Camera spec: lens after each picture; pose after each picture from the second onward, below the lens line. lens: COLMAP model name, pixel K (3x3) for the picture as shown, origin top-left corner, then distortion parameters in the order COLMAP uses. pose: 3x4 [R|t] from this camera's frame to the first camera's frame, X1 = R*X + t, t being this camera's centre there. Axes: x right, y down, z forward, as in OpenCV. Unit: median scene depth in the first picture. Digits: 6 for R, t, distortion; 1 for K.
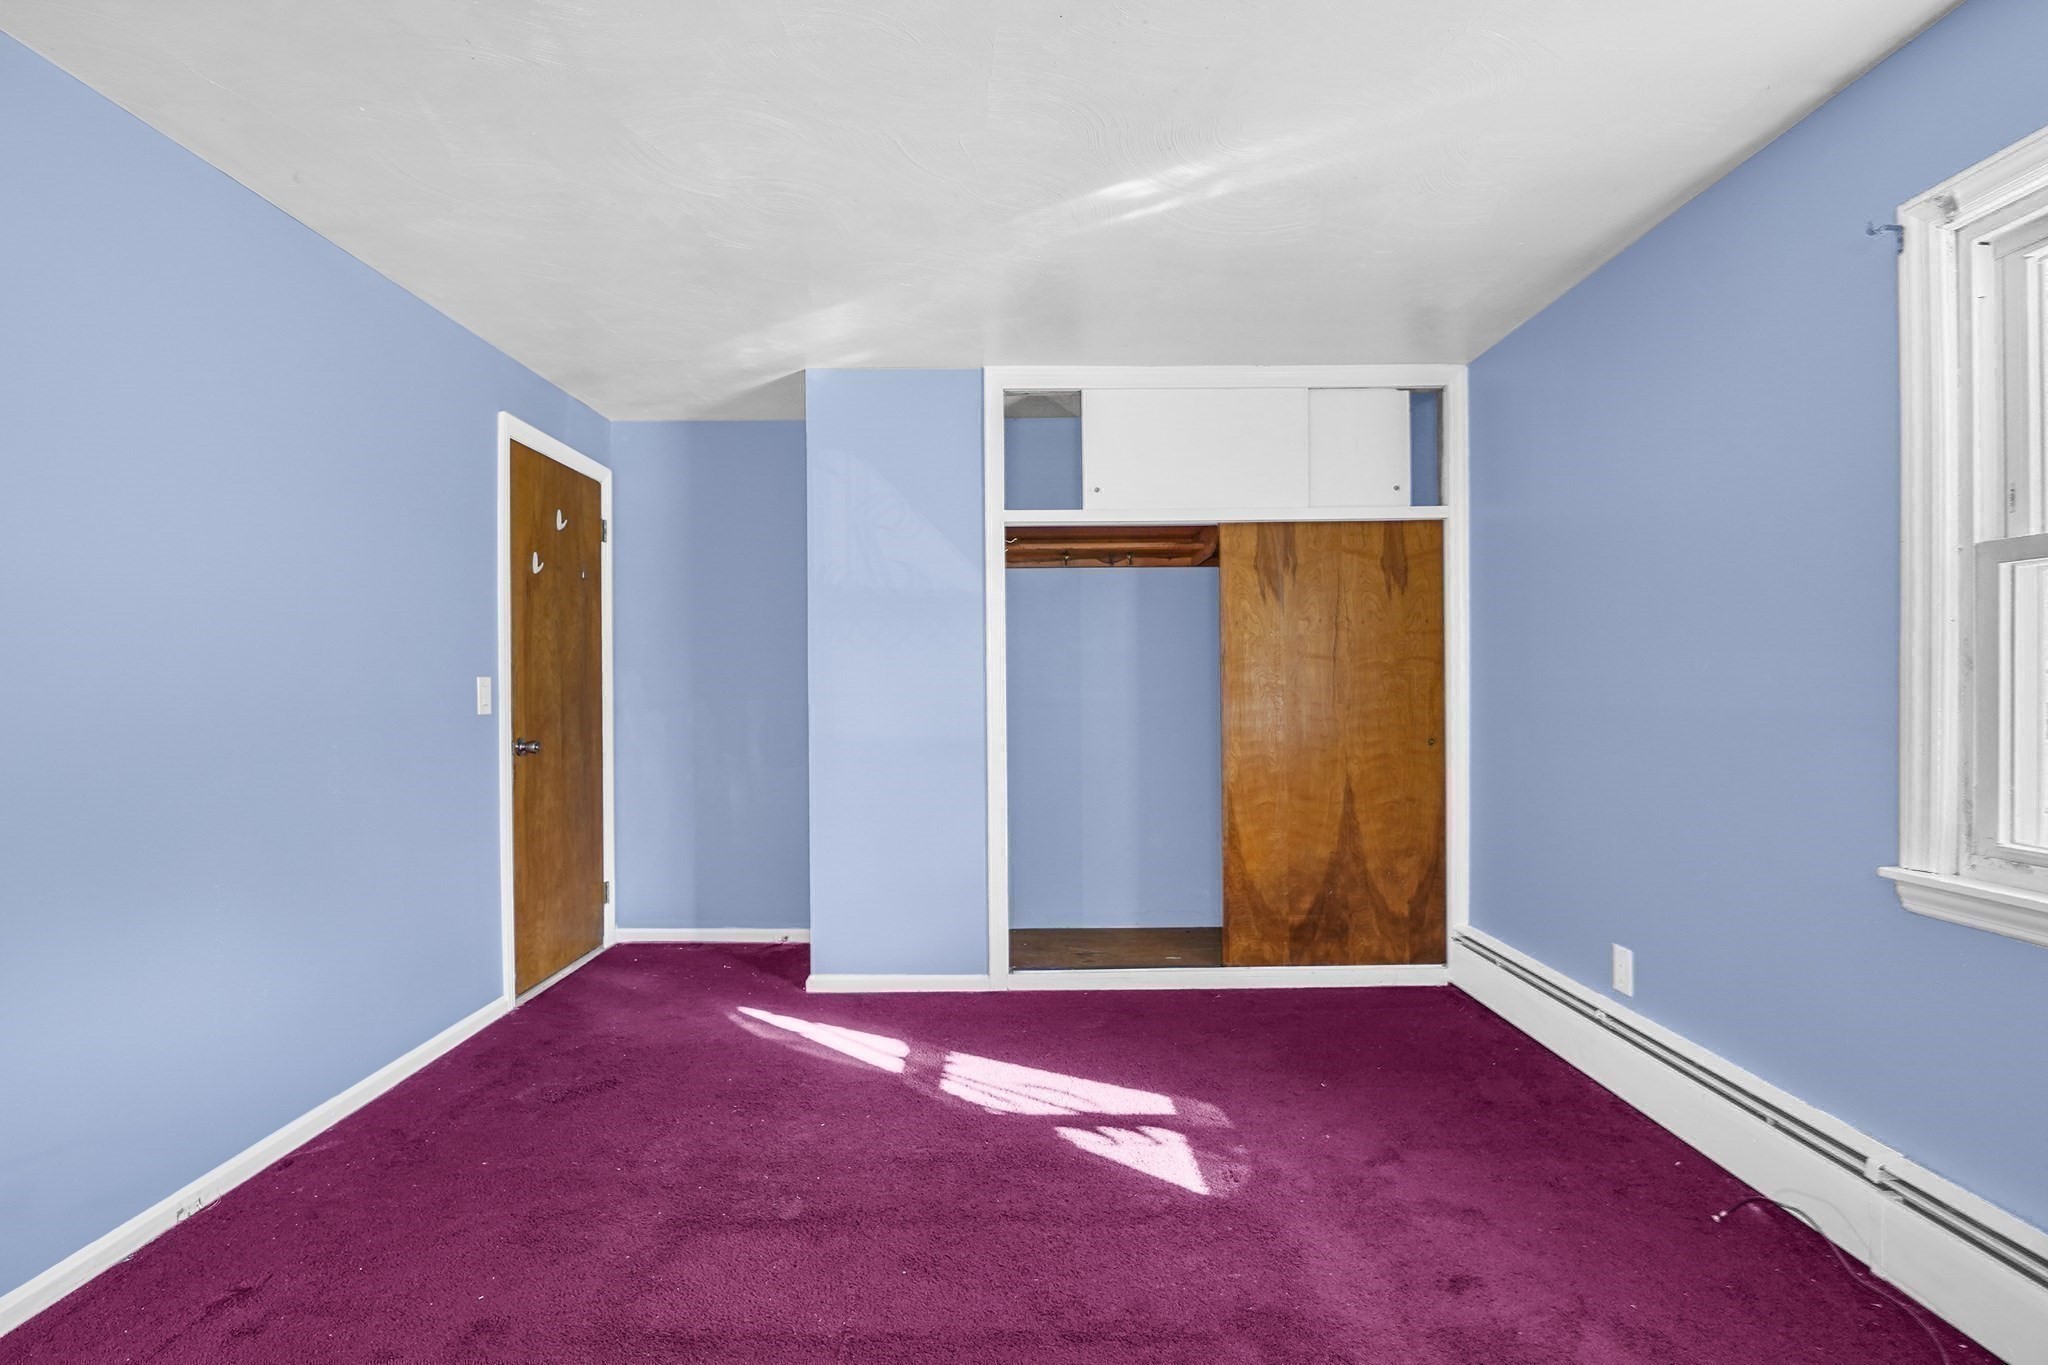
lens RADIAL K [[1004.0, 0, 1021.9], [0, 1004.0, 696.6], [0, 0, 1]] dist [-0.001662, -0.000644]
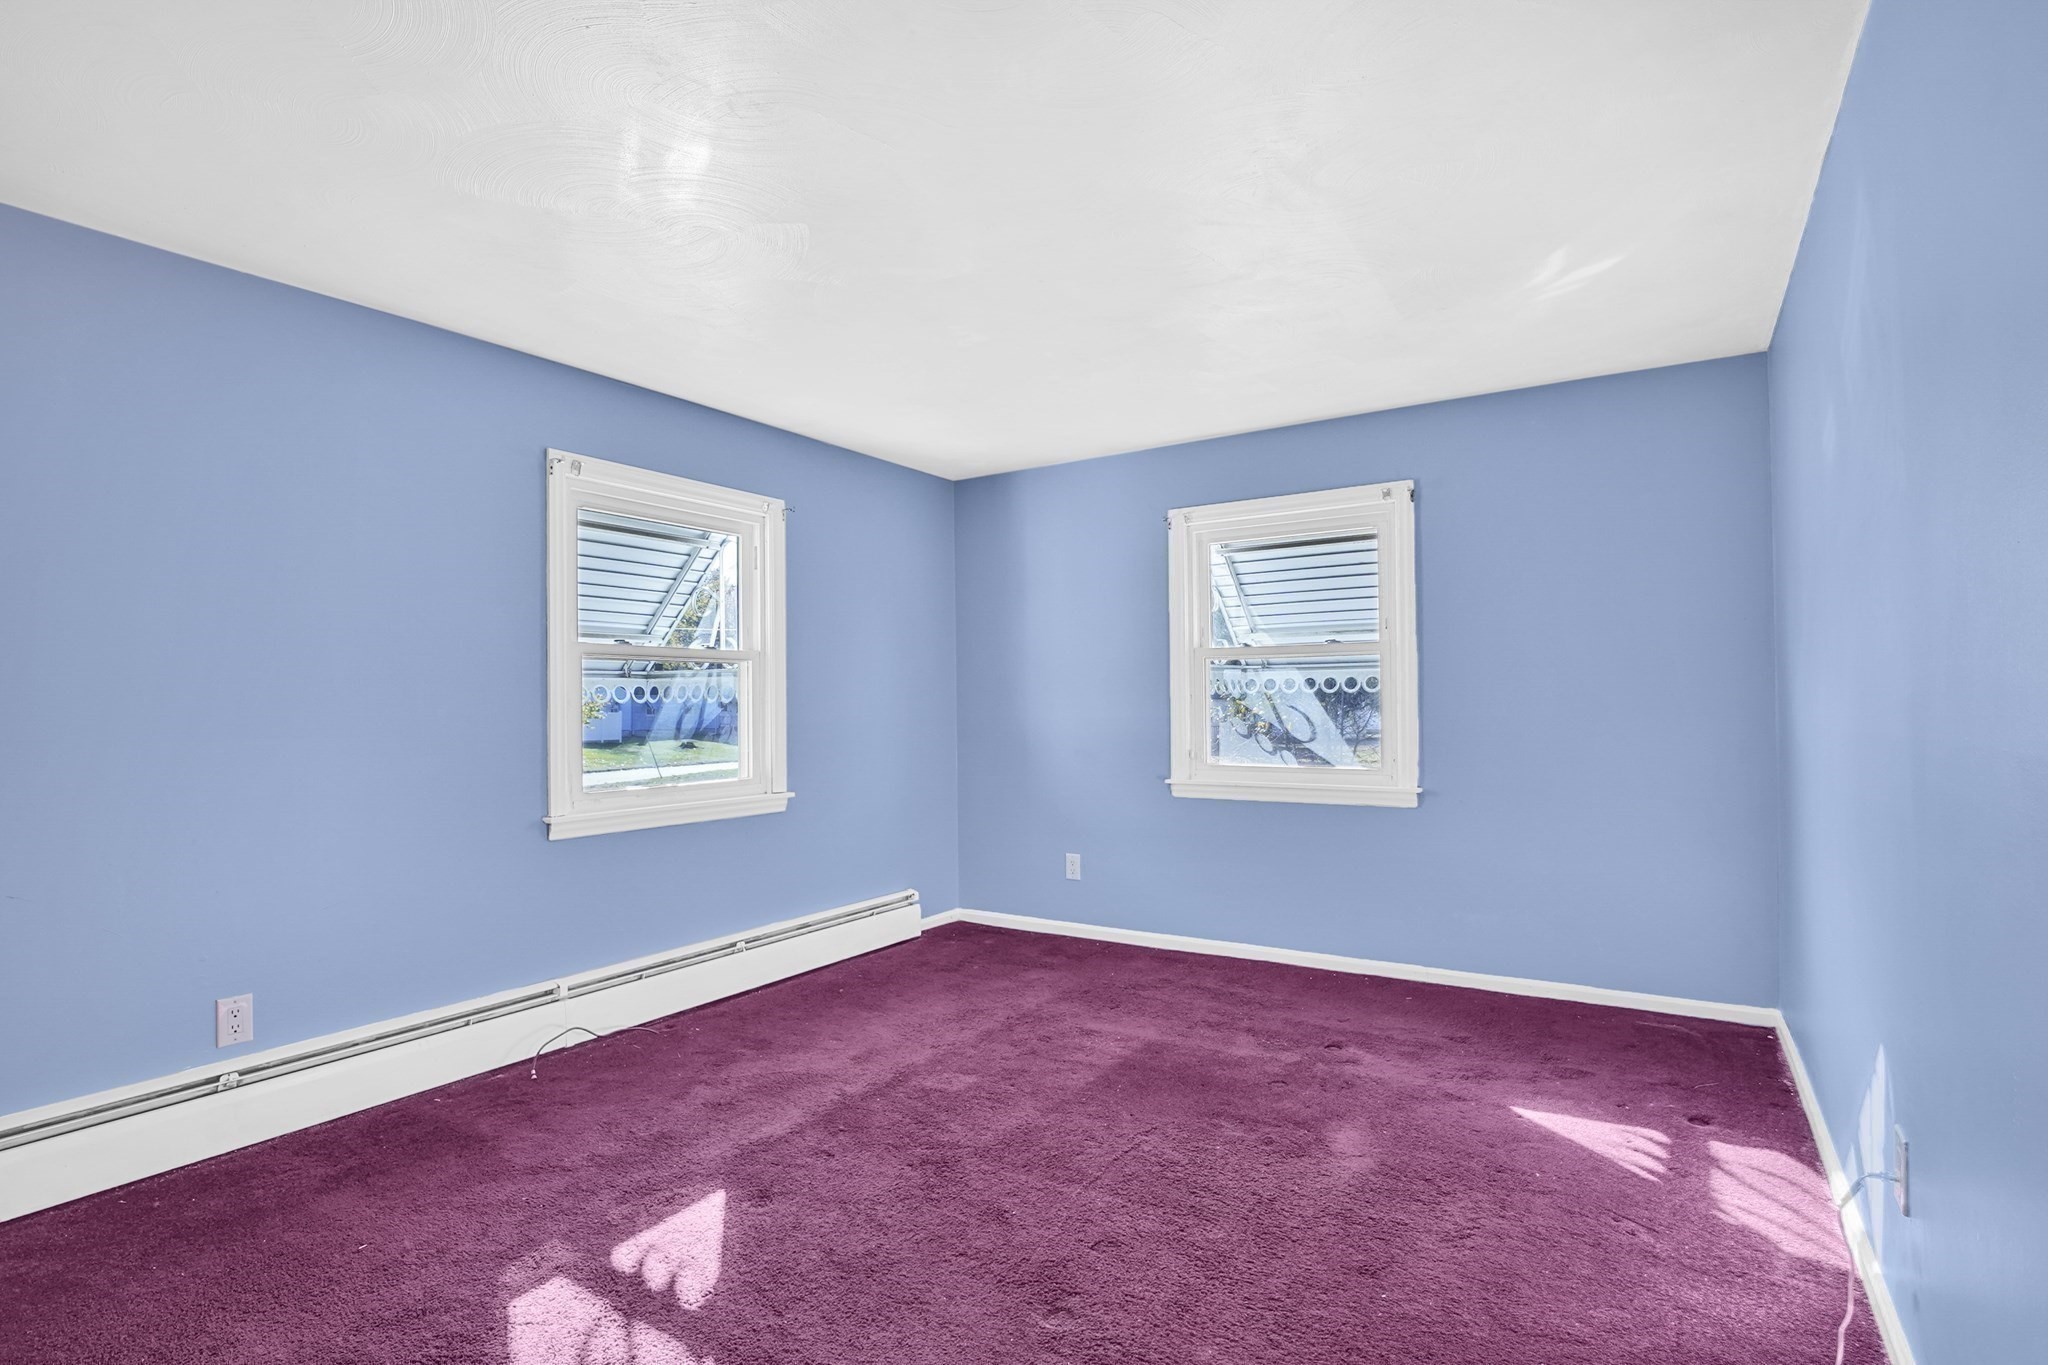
lens RADIAL K [[1004.0, 0, 1021.9], [0, 1004.0, 696.6], [0, 0, 1]] dist [-0.001662, -0.000644]
pose [[-0.843393, 0.021116, 0.536883, -0.602202], [0.023526, 0.999720, -0.002362, -0.012861], [-0.536782, 0.010639, -0.843654, 1.563825]]
